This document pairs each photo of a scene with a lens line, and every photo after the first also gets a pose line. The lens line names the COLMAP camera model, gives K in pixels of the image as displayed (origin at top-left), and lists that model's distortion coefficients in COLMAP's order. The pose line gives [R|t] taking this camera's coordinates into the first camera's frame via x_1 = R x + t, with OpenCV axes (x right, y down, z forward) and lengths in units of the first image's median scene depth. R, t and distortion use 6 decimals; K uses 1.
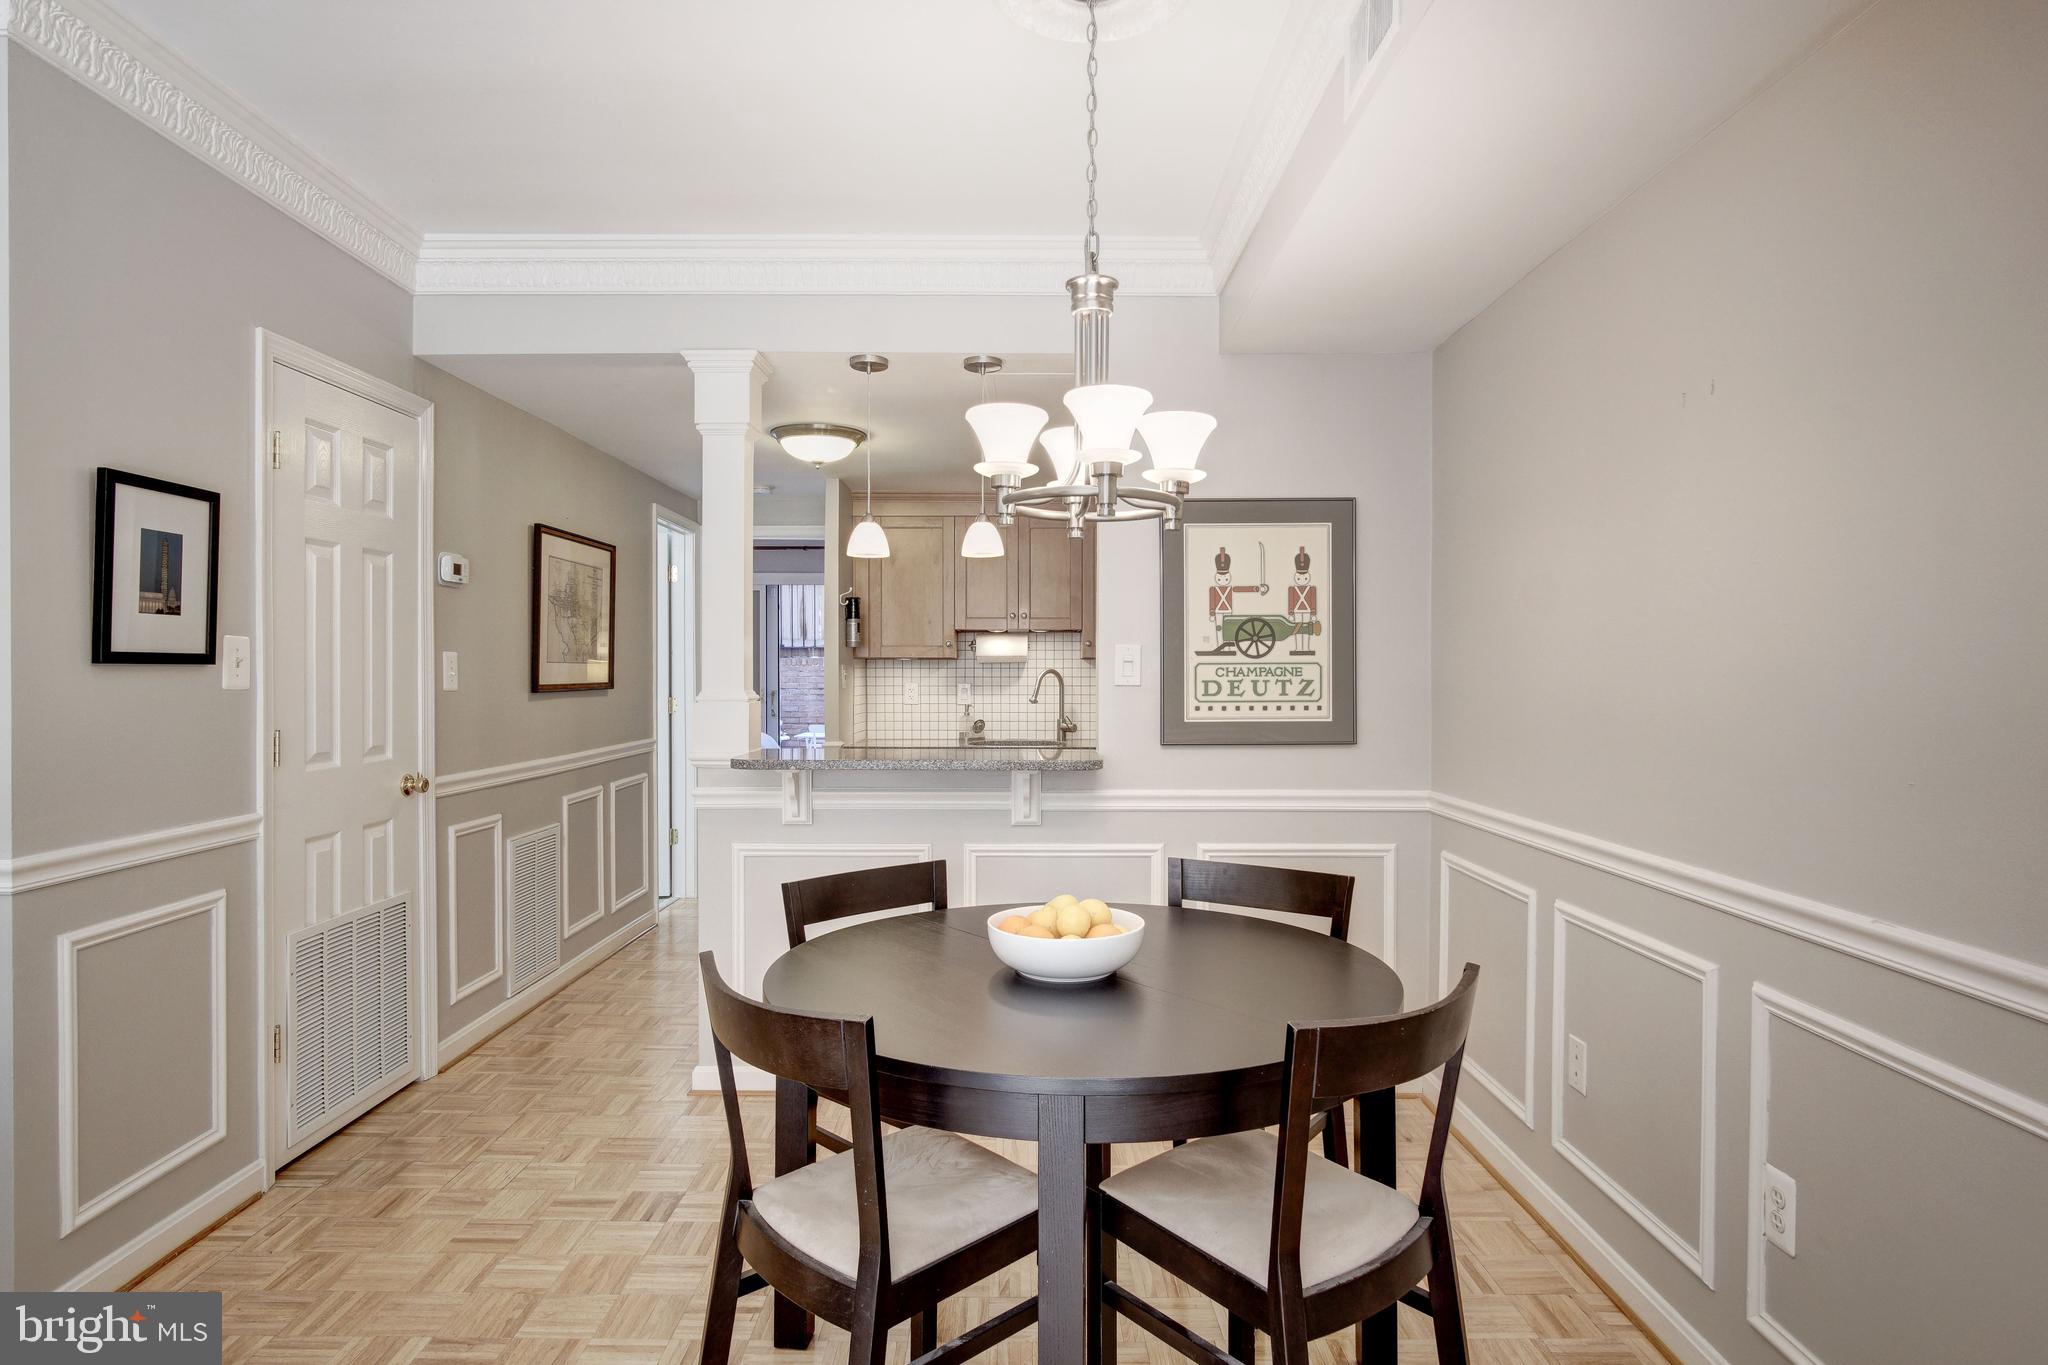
lens RADIAL K [[1094.4, 0, 1031.0], [0, 1094.4, 680.4], [0, 0, 1]] dist [-0.017947, 0.006535]
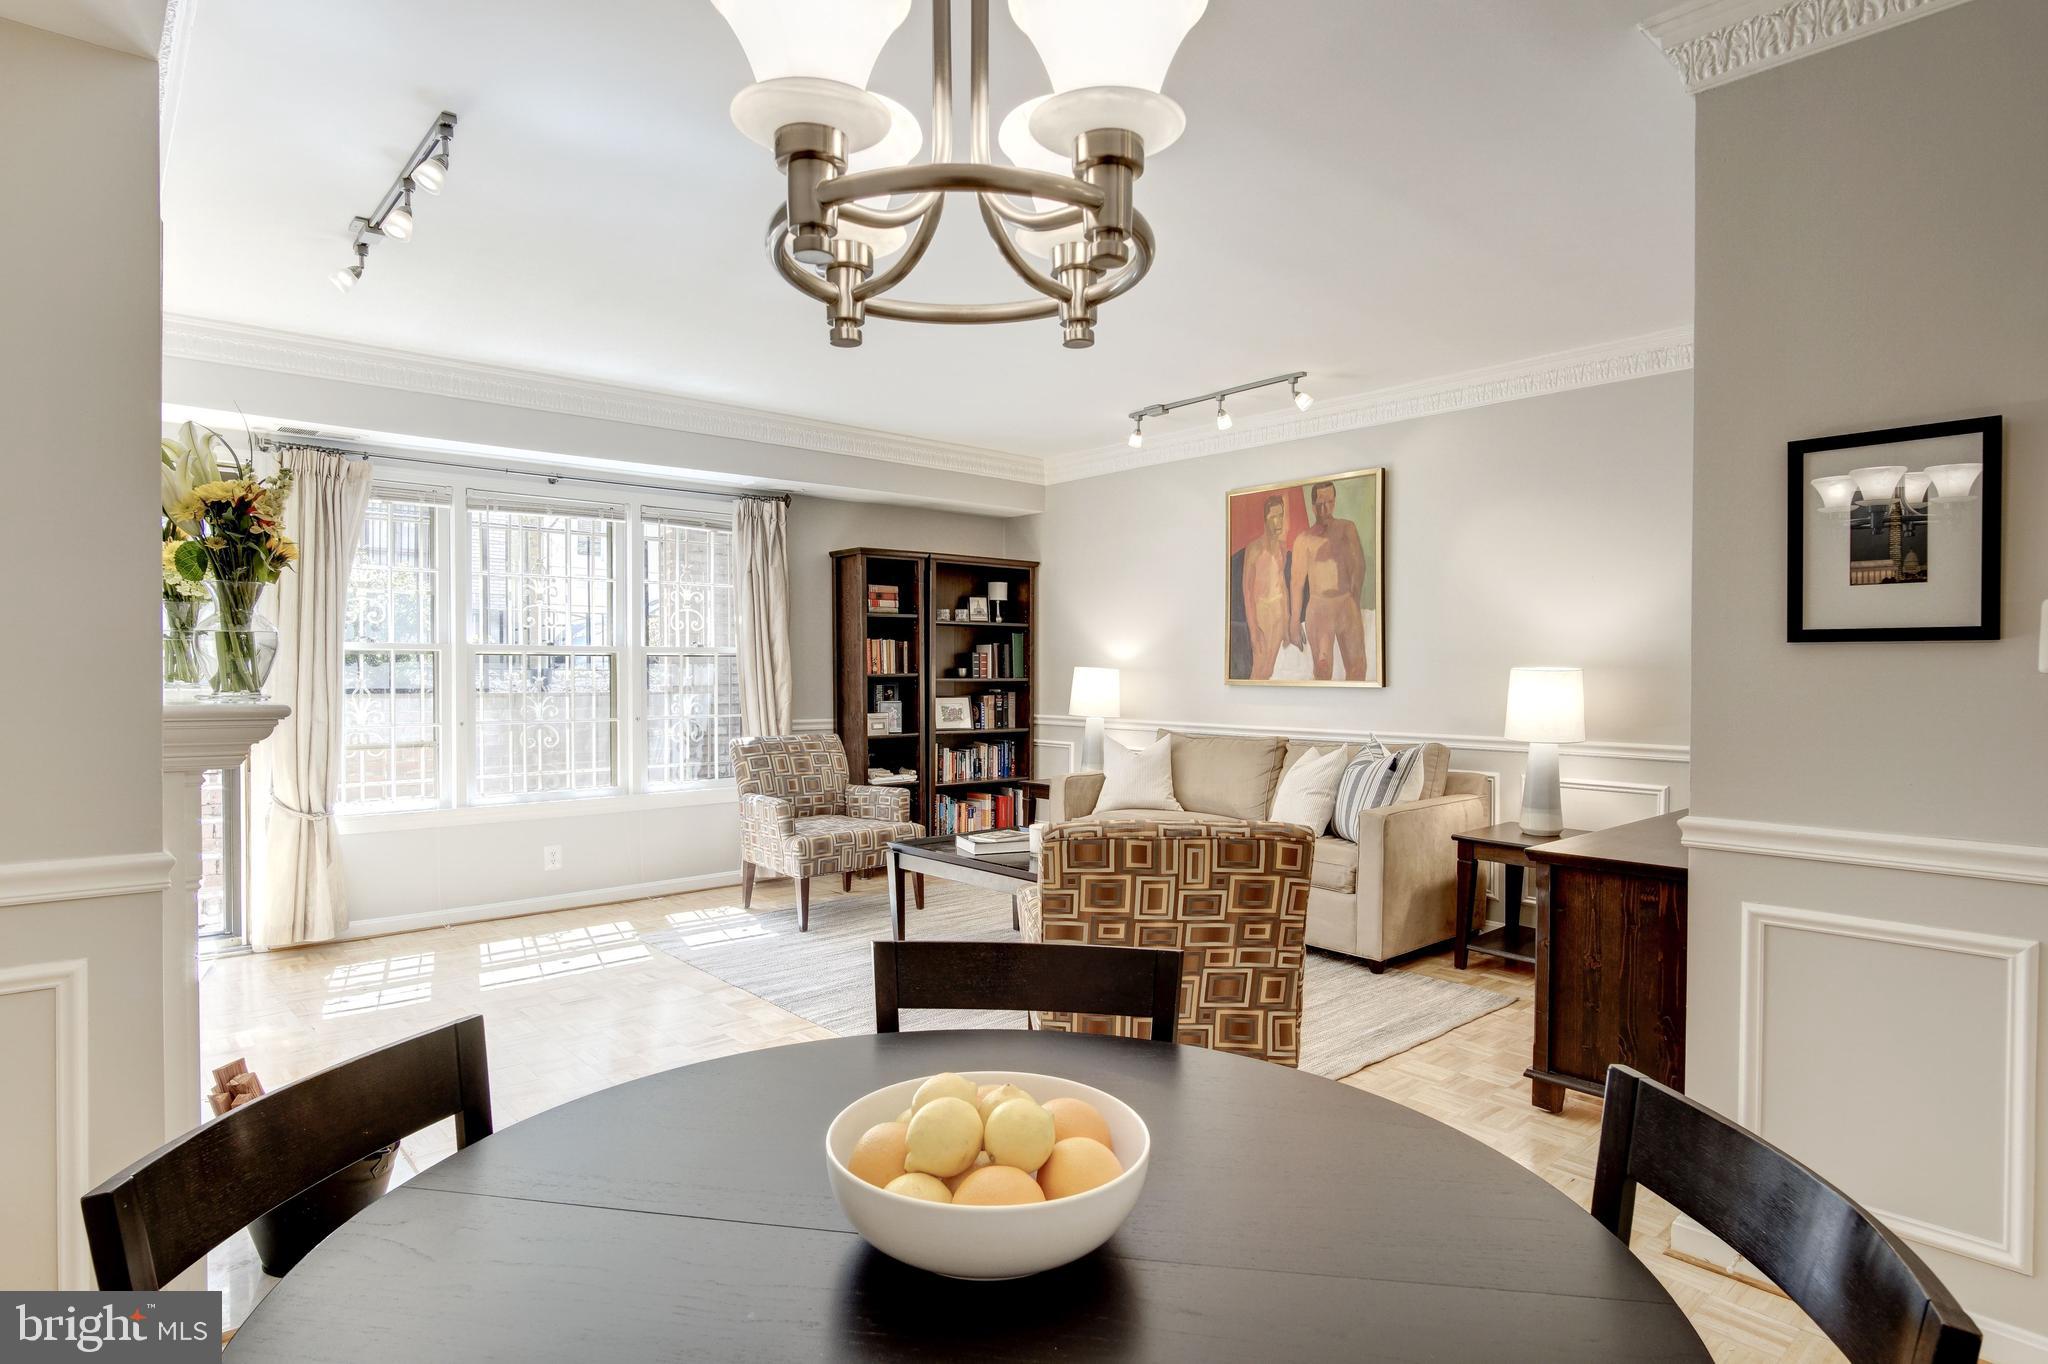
lens RADIAL K [[1094.4, 0, 1028.5], [0, 1094.4, 695.2], [0, 0, 1]] dist [-0.017947, 0.006535]
pose [[-0.756213, 0.011552, -0.654224, 0.198014], [-0.010069, 0.999520, 0.029288, 0.006633], [0.654248, 0.028736, -0.755734, 0.831299]]
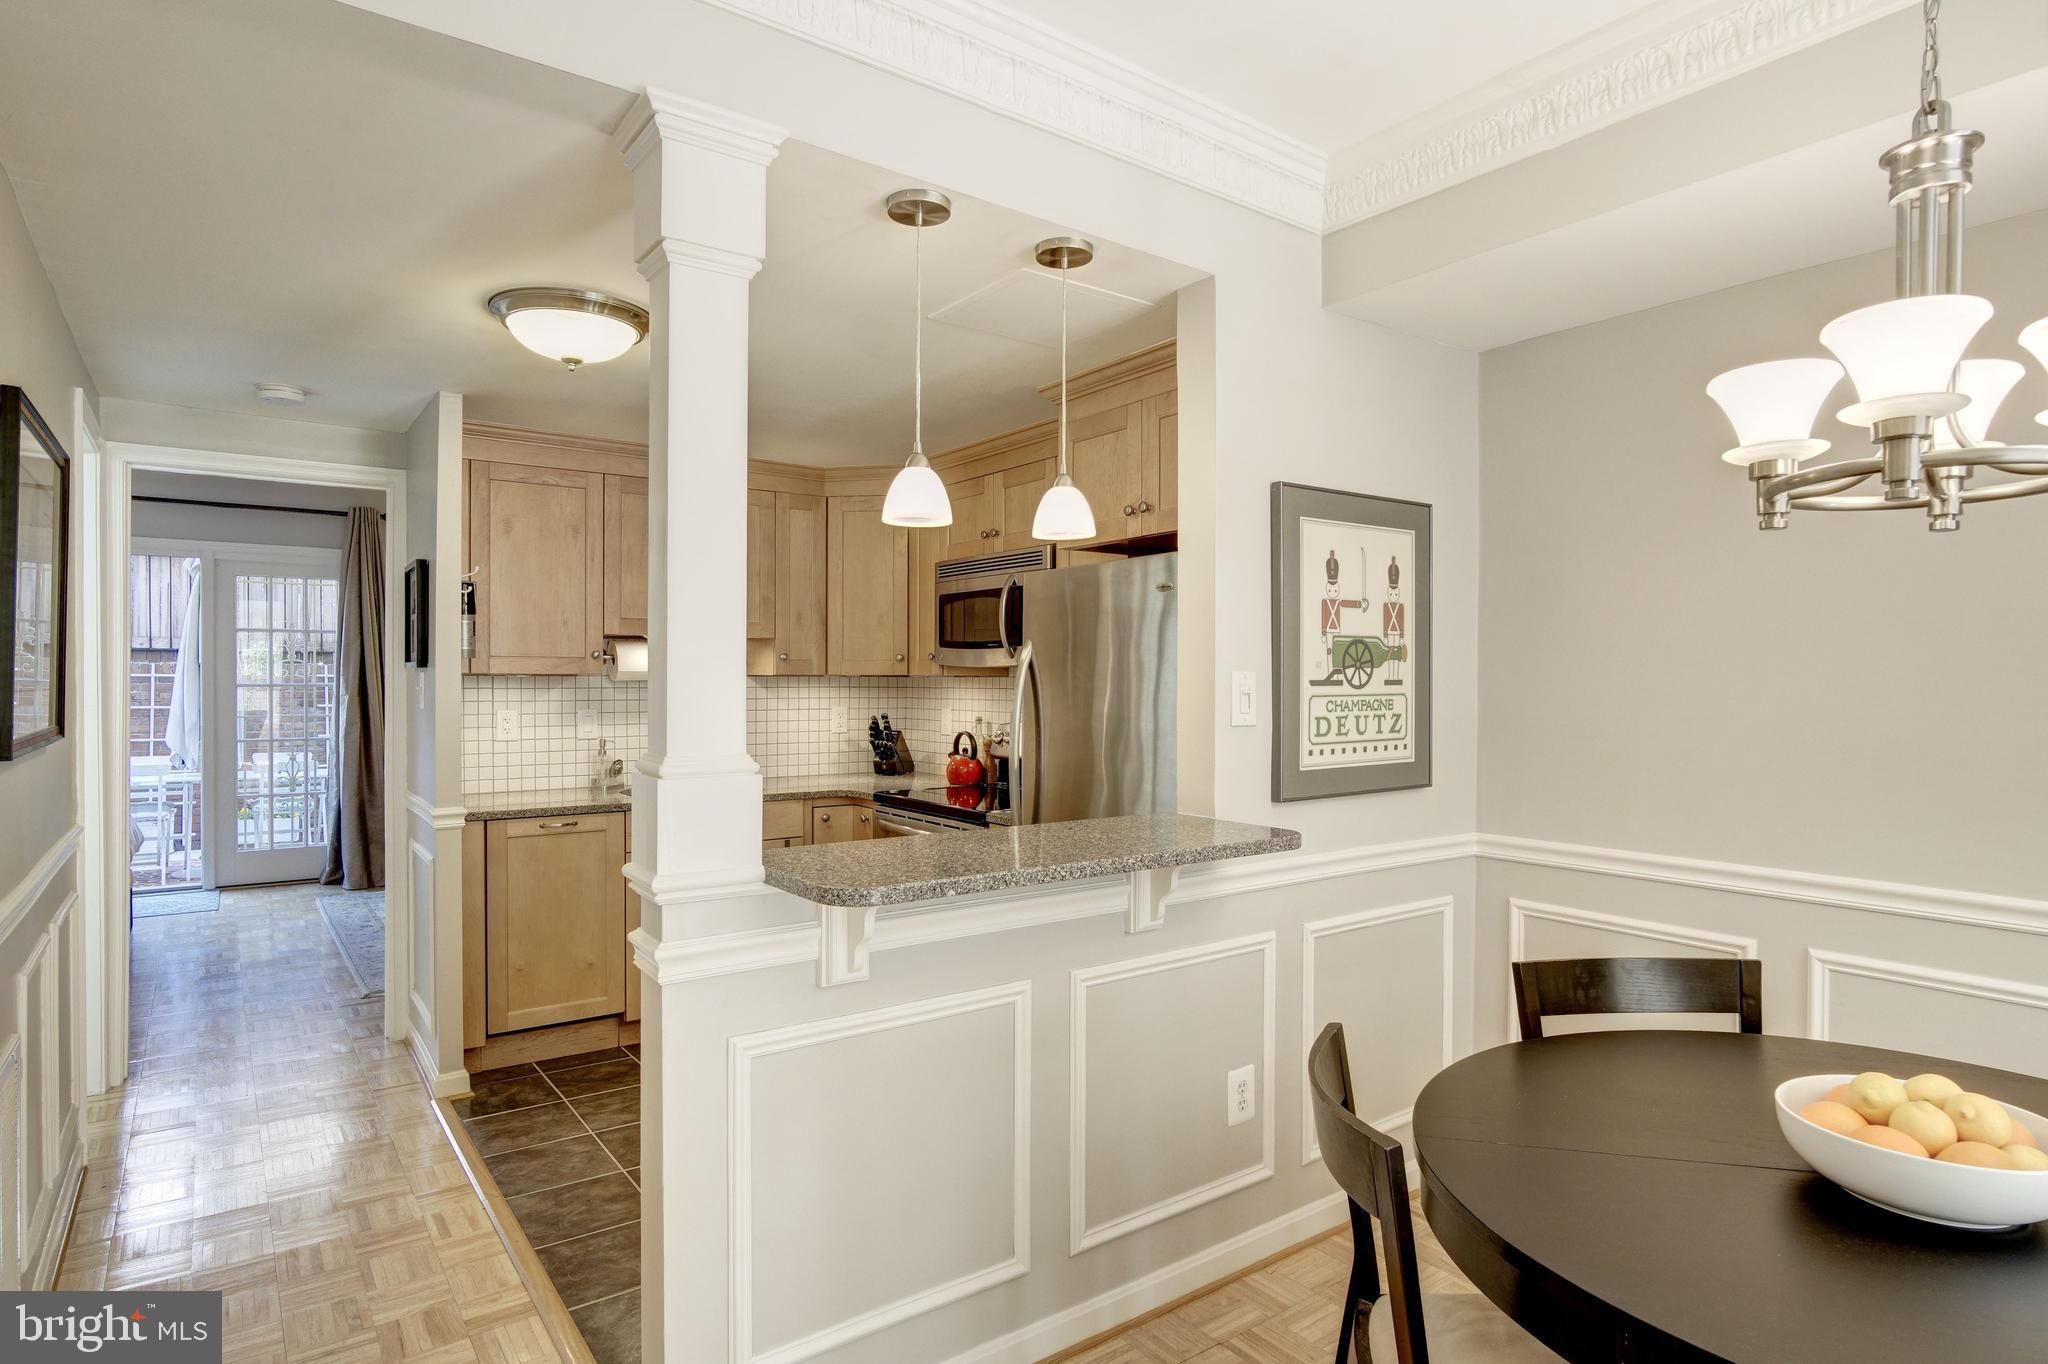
lens RADIAL K [[1094.4, 0, 1044.0], [0, 1094.4, 691.6], [0, 0, 1]] dist [-0.017947, 0.006535]
pose [[0.802837, -0.005381, 0.596175, -0.470251], [0.002411, 0.999980, 0.005779, -0.023433], [-0.596194, -0.003202, 0.802834, 0.483740]]
